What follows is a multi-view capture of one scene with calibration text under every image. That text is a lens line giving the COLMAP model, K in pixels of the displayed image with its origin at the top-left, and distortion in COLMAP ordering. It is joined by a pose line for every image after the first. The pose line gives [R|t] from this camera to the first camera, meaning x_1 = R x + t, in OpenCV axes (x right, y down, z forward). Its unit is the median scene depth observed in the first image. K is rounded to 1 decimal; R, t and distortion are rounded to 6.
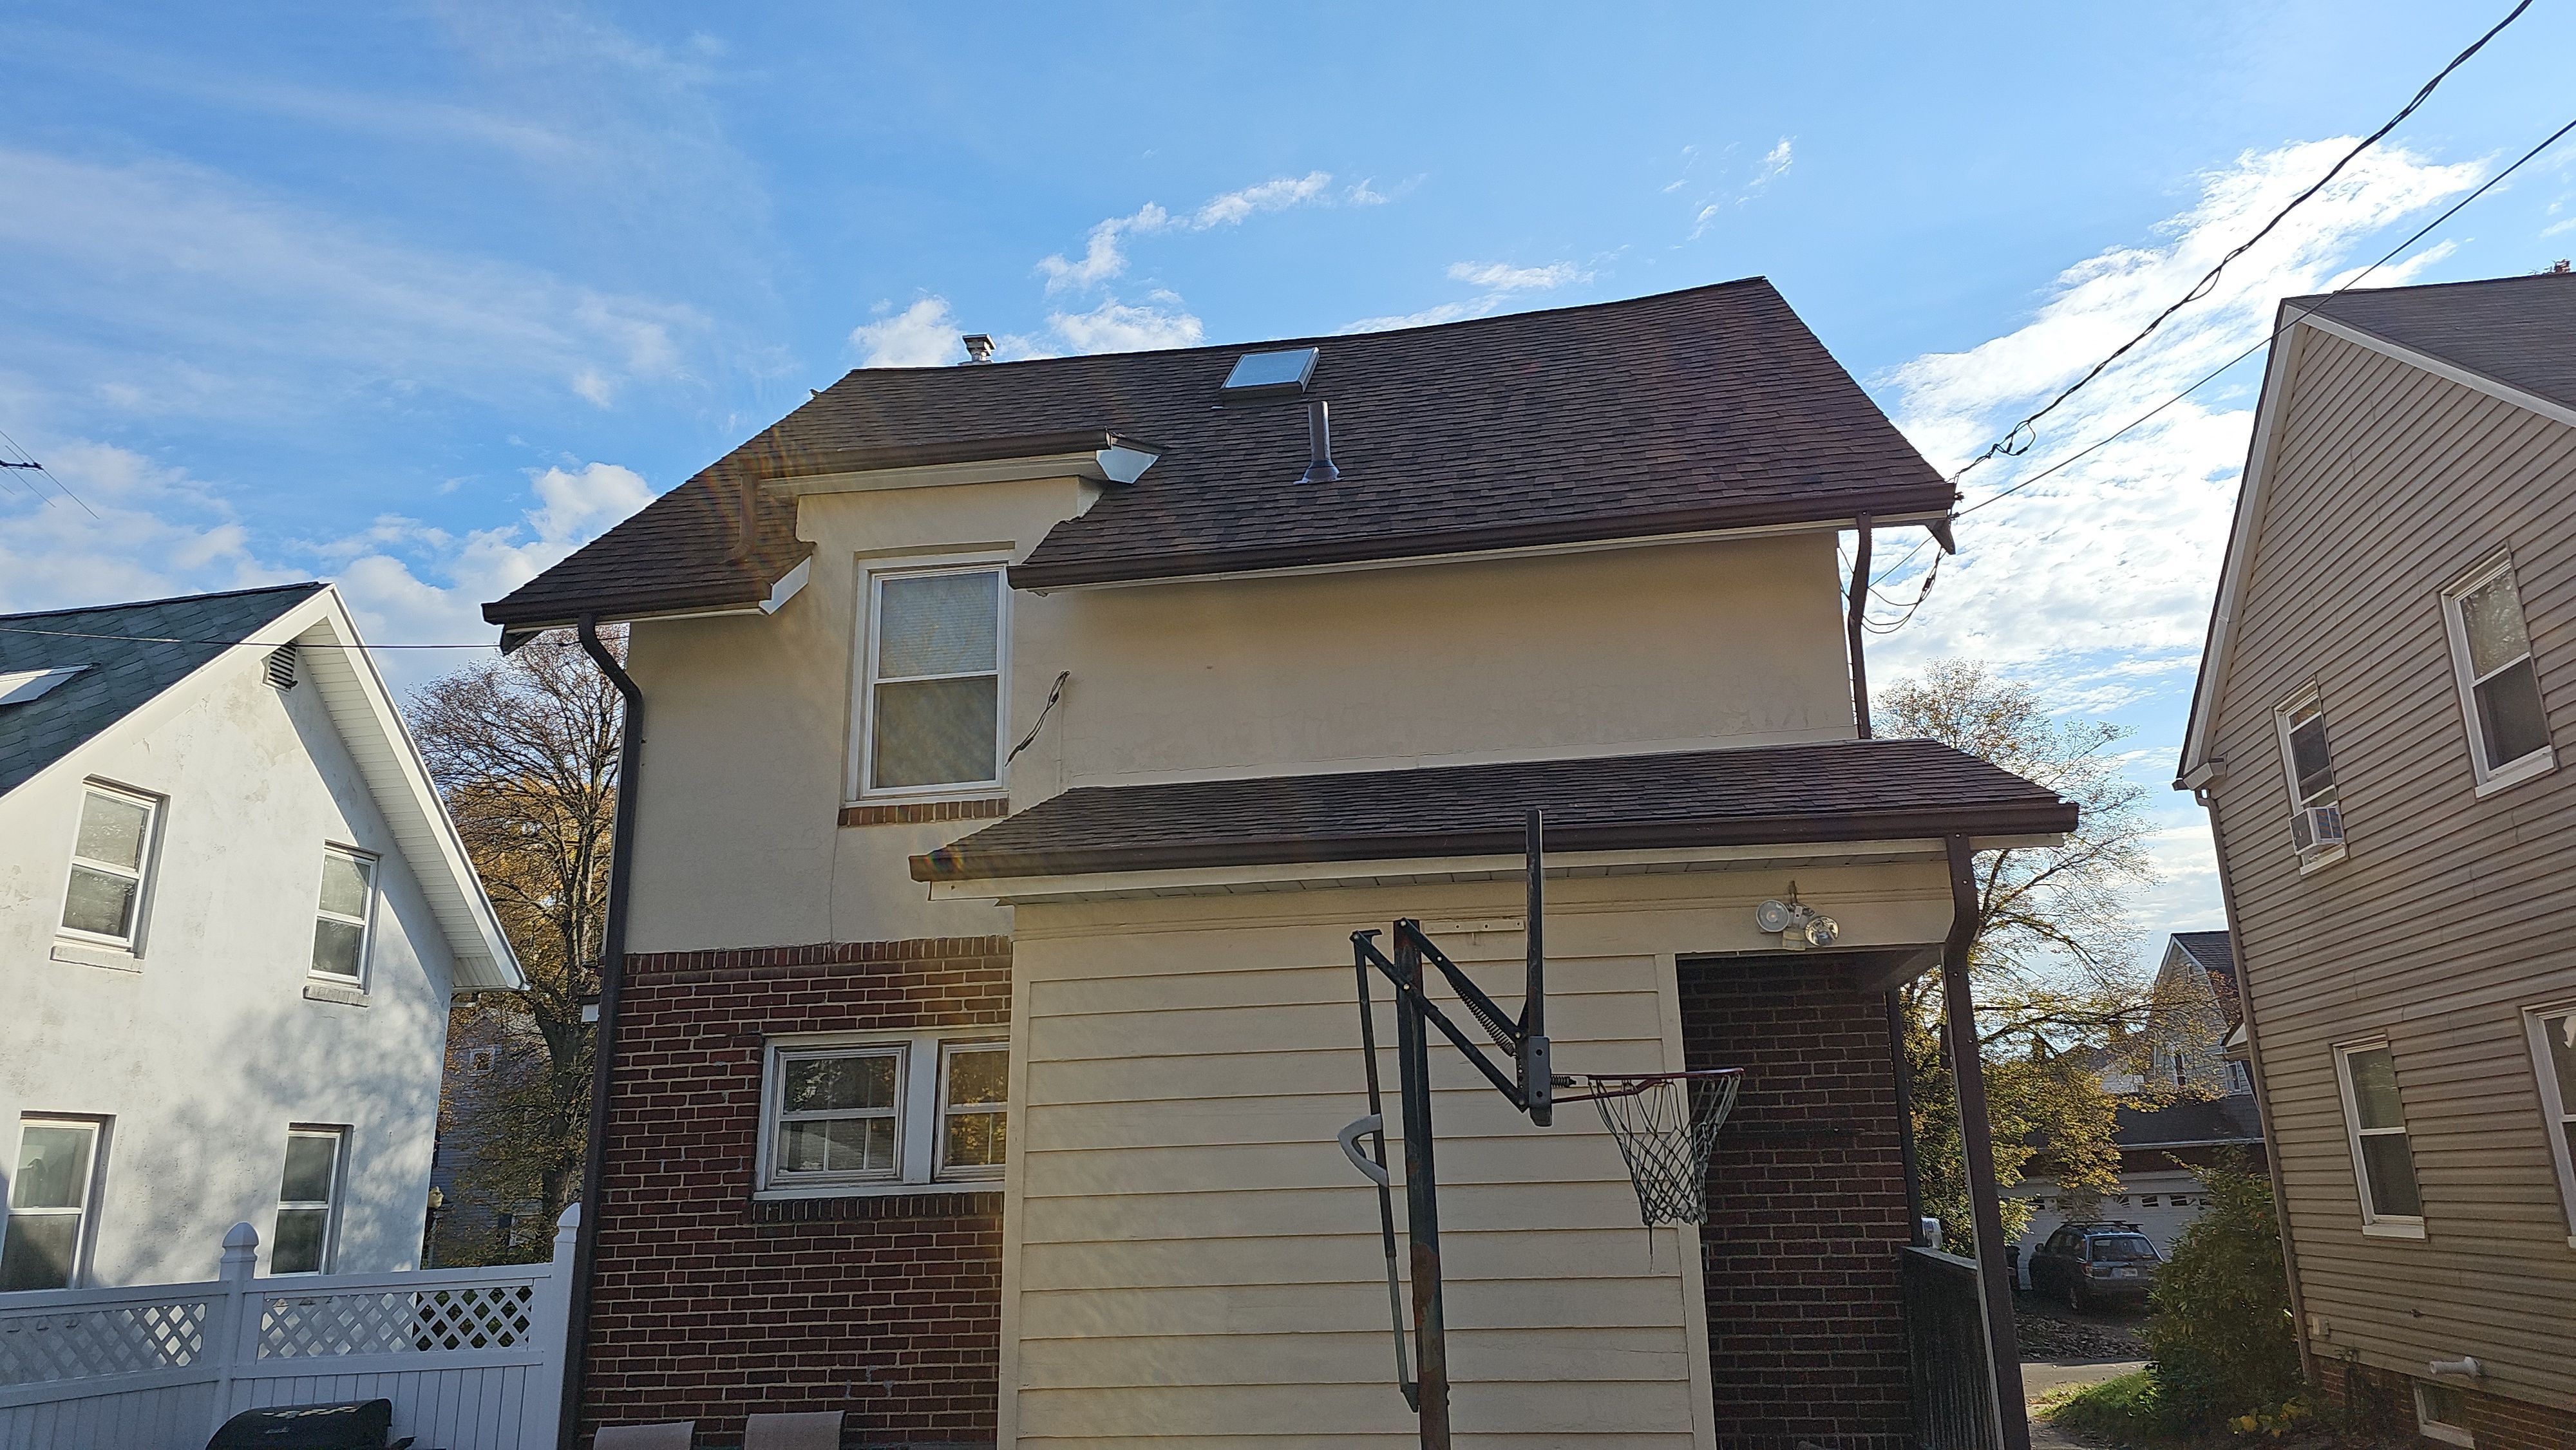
lens RADIAL K [[1699.5, 0, 1355.0], [0, 1699.5, 722.7], [0, 0, 1]] dist [0.044770, -0.005441]
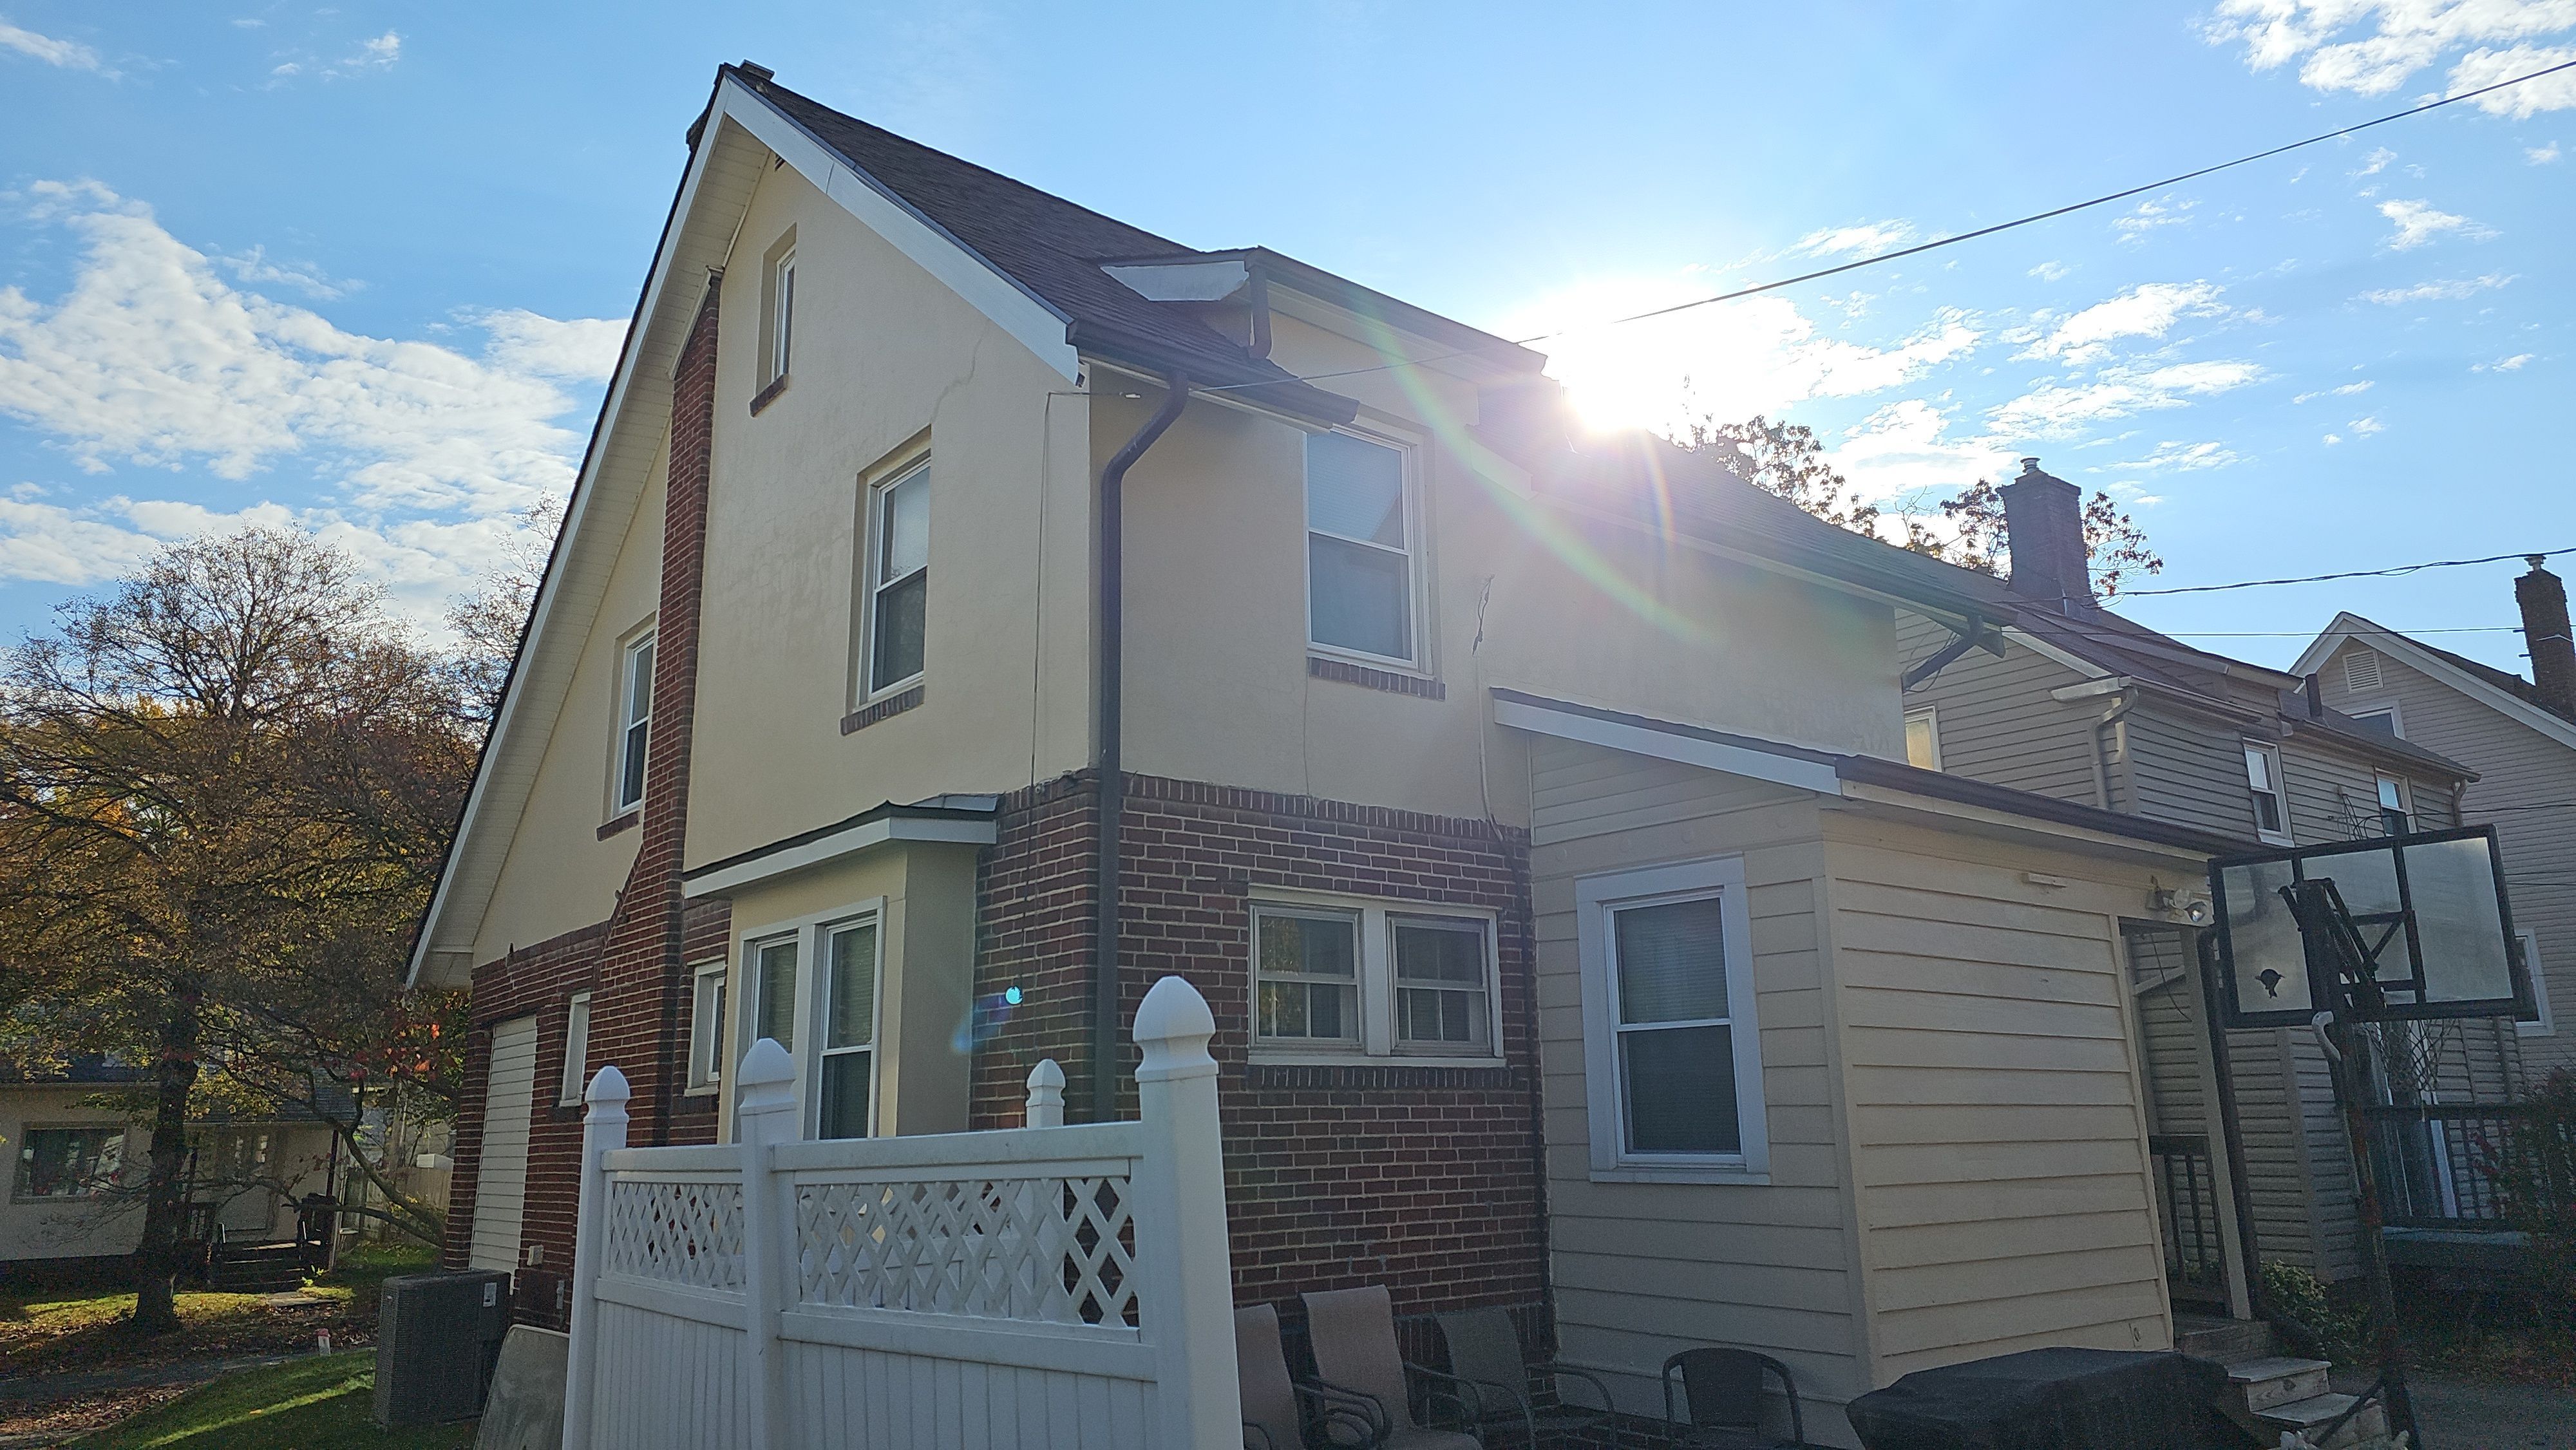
lens RADIAL K [[1663.9, 0, 1288.0], [0, 1663.9, 725.0], [0, 0, 1]] dist [0.147036, -0.195553]
pose [[0.699452, 0.180527, 0.691503, -0.964996], [-0.198647, 0.978553, -0.054536, 0.144983], [-0.686517, -0.099219, 0.720312, 0.360613]]
